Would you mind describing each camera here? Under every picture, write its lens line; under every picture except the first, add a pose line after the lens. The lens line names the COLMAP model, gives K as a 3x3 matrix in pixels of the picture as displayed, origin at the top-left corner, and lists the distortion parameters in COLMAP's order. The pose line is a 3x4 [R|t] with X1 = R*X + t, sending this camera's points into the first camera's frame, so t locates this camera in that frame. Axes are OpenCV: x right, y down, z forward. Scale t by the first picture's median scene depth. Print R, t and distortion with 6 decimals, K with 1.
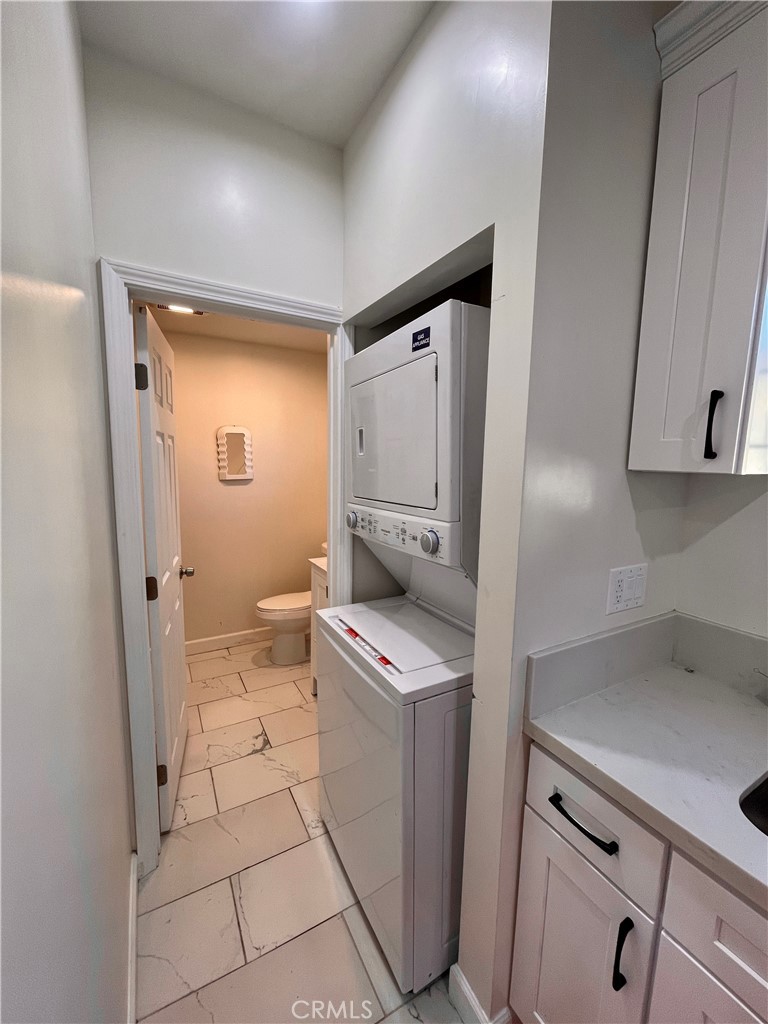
lens RADIAL K [[413.7, 0, 379.2], [0, 413.7, 510.2], [0, 0, 1]] dist [-0.001349, 0.000038]
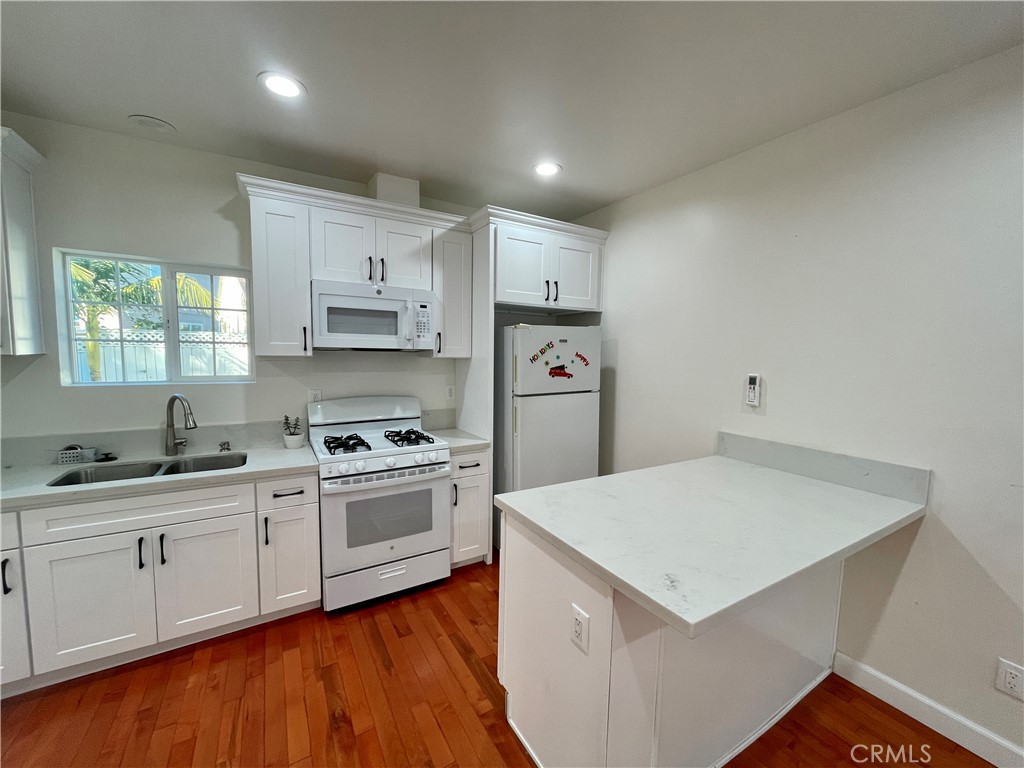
lens RADIAL K [[413.7, 0, 510.3], [0, 413.7, 386.5], [0, 0, 1]] dist [-0.001349, 0.000038]
pose [[-0.033060, -0.105003, 0.993922, -0.839941], [0.105107, 0.988586, 0.107935, 0.070435], [-0.993911, 0.108037, -0.021646, -0.919737]]
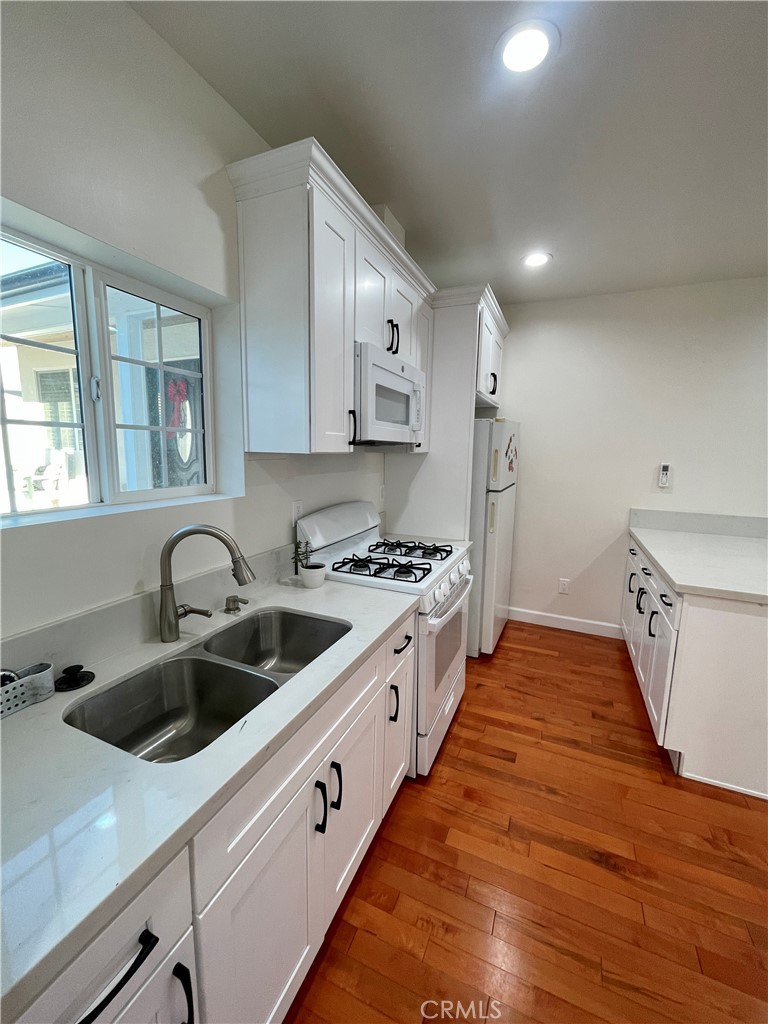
lens RADIAL K [[410.7, 0, 384.5], [0, 410.7, 509.9], [0, 0, 1]] dist [0.000563, 0.000091]
pose [[-0.604093, -0.143650, 0.783860, -0.105338], [0.069695, 0.970327, 0.231533, -0.065720], [-0.793860, 0.194499, -0.576157, 0.528355]]
